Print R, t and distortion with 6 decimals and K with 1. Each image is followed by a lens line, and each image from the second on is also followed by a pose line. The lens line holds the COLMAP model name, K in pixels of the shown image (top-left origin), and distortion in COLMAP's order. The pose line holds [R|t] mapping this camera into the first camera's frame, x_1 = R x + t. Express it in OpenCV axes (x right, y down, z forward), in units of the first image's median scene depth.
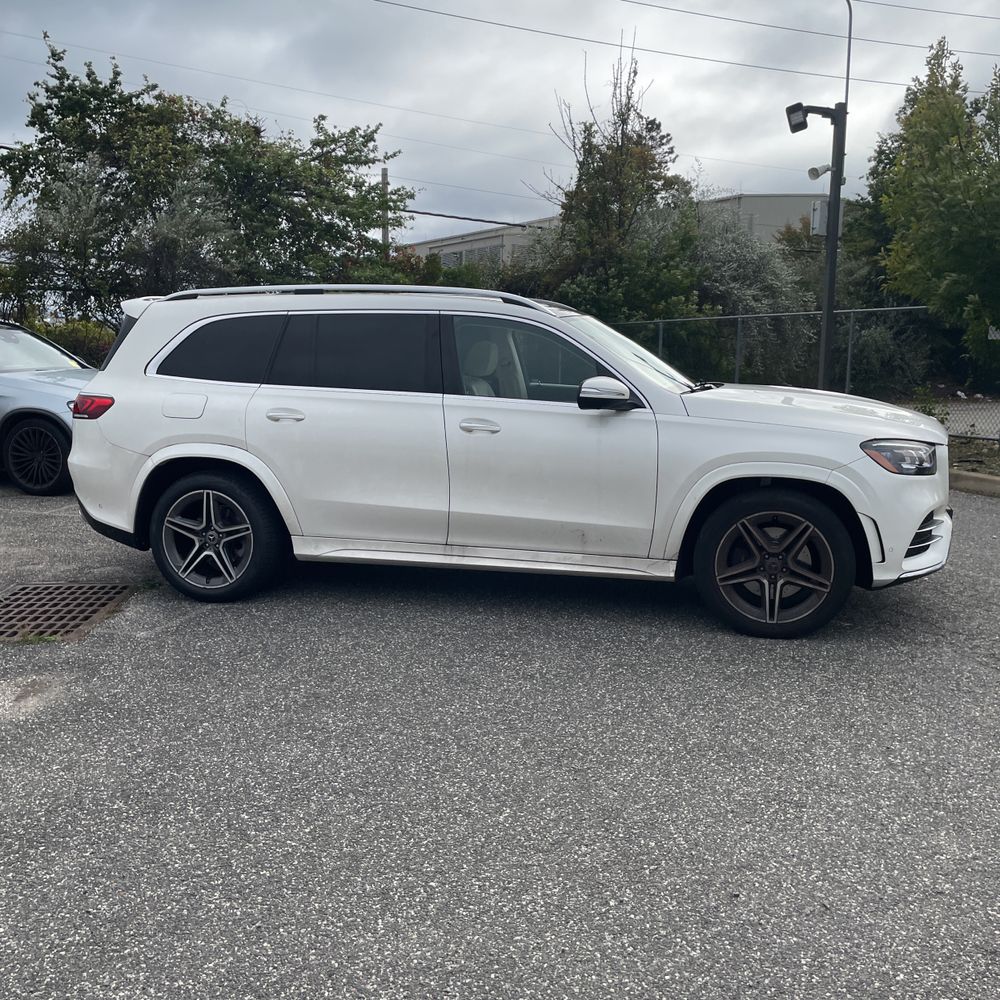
lens RADIAL K [[1005.2, 0, 483.5], [0, 1005.2, 497.0], [0, 0, 1]] dist [0.019348, 0.000000]
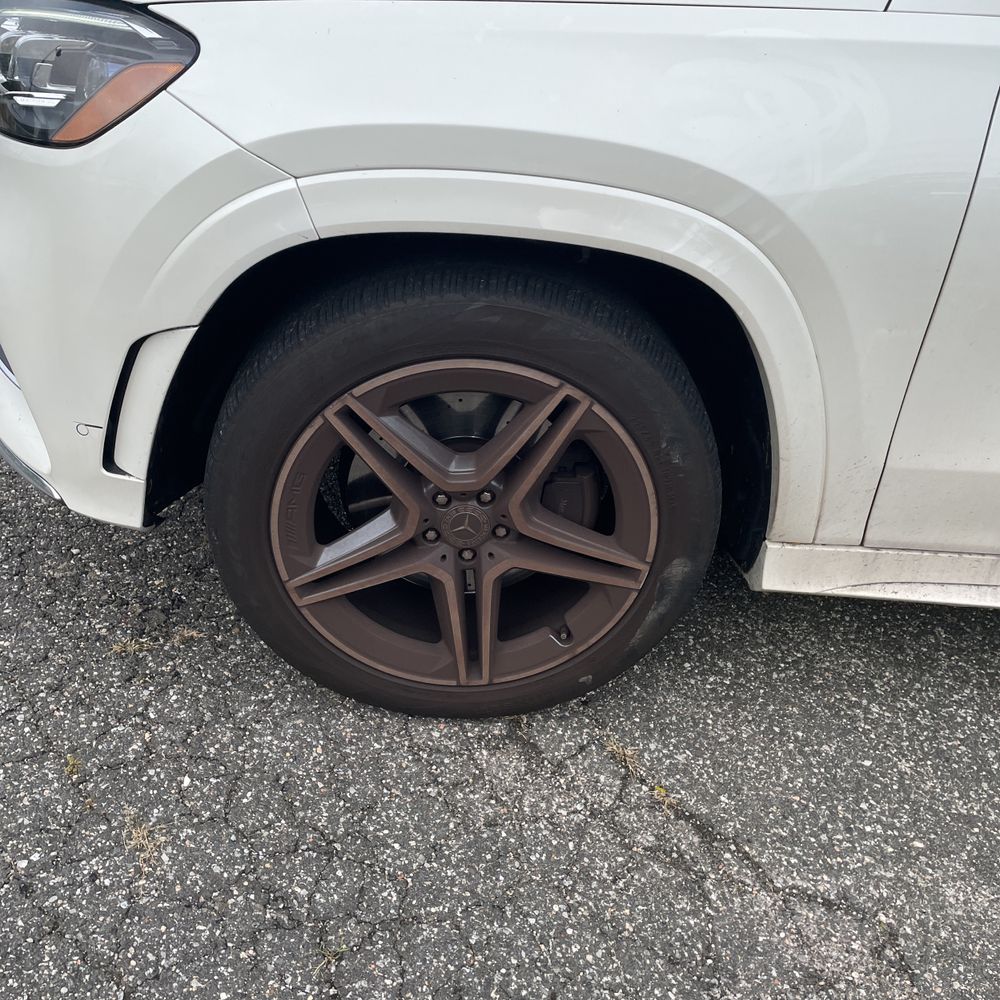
lens RADIAL K [[1005.2, 0, 495.7], [0, 1005.2, 506.8], [0, 0, 1]] dist [0.019348, 0.000000]
pose [[0.952501, -0.191510, 0.236783, 0.091902], [0.078503, 0.905649, 0.416698, -0.024568], [-0.294244, -0.378317, 0.877665, 0.298950]]
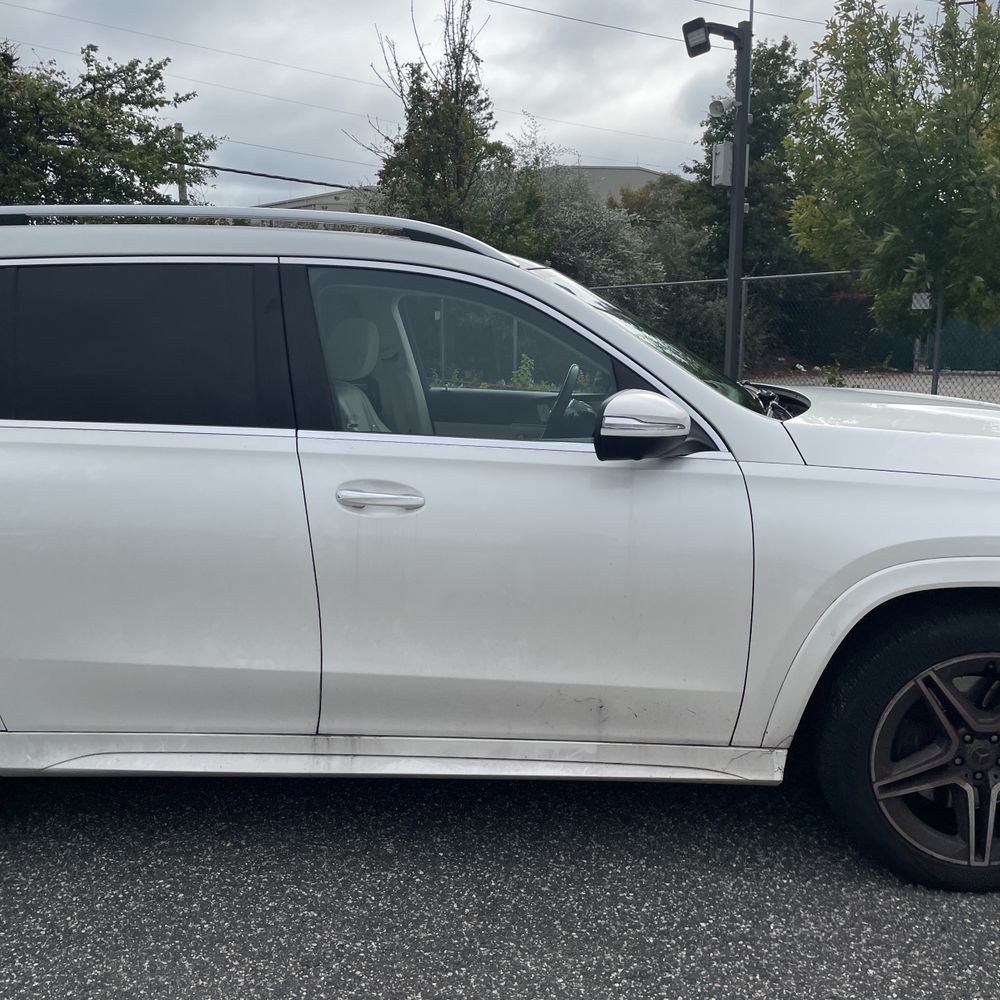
lens RADIAL K [[1005.2, 0, 509.6], [0, 1005.2, 514.2], [0, 0, 1]] dist [0.019348, 0.000000]
pose [[0.979229, -0.050245, 0.196432, -0.016352], [0.042447, 0.998142, 0.043710, -0.034825], [-0.198263, -0.034464, 0.979543, 0.223413]]
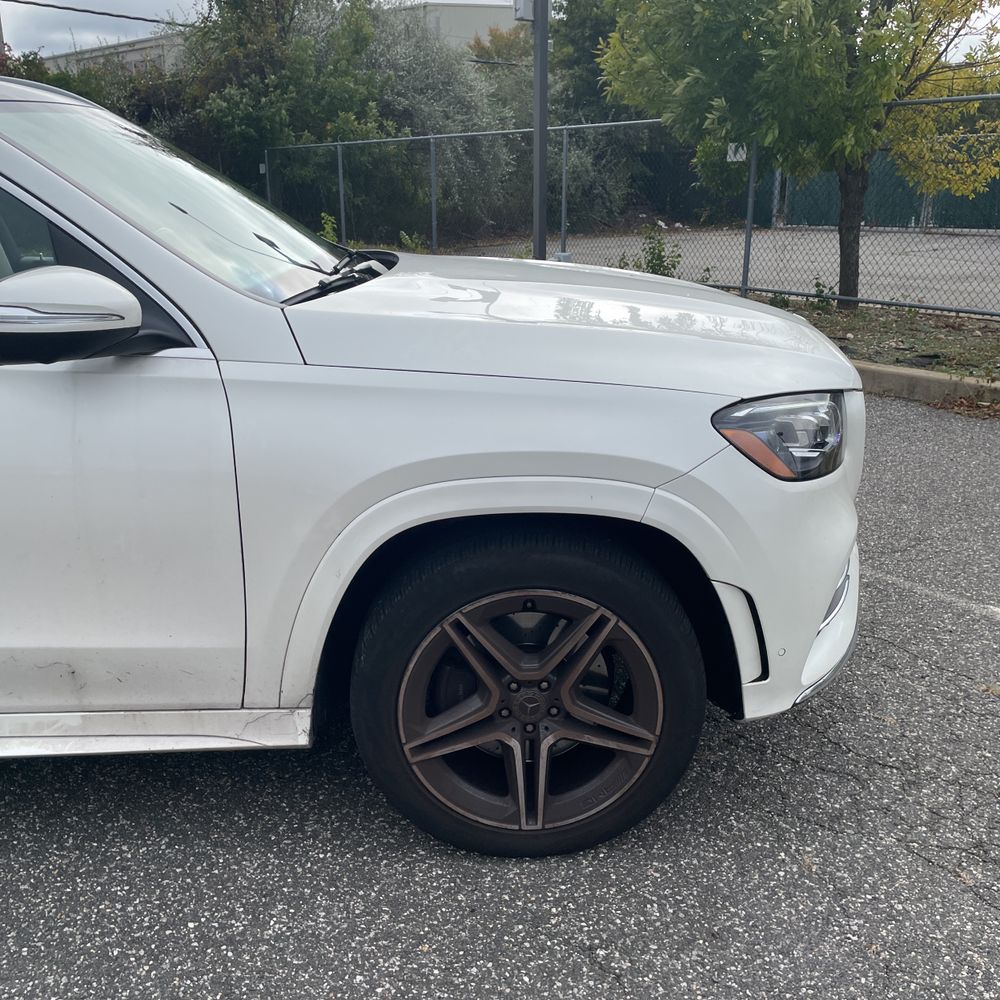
lens RADIAL K [[1005.2, 0, 502.5], [0, 1005.2, 513.6], [0, 0, 1]] dist [0.019348, 0.000000]
pose [[0.952750, -0.111067, 0.282720, 0.066410], [0.060430, 0.981455, 0.181918, -0.037234], [-0.297682, -0.156238, 0.941793, 0.247392]]
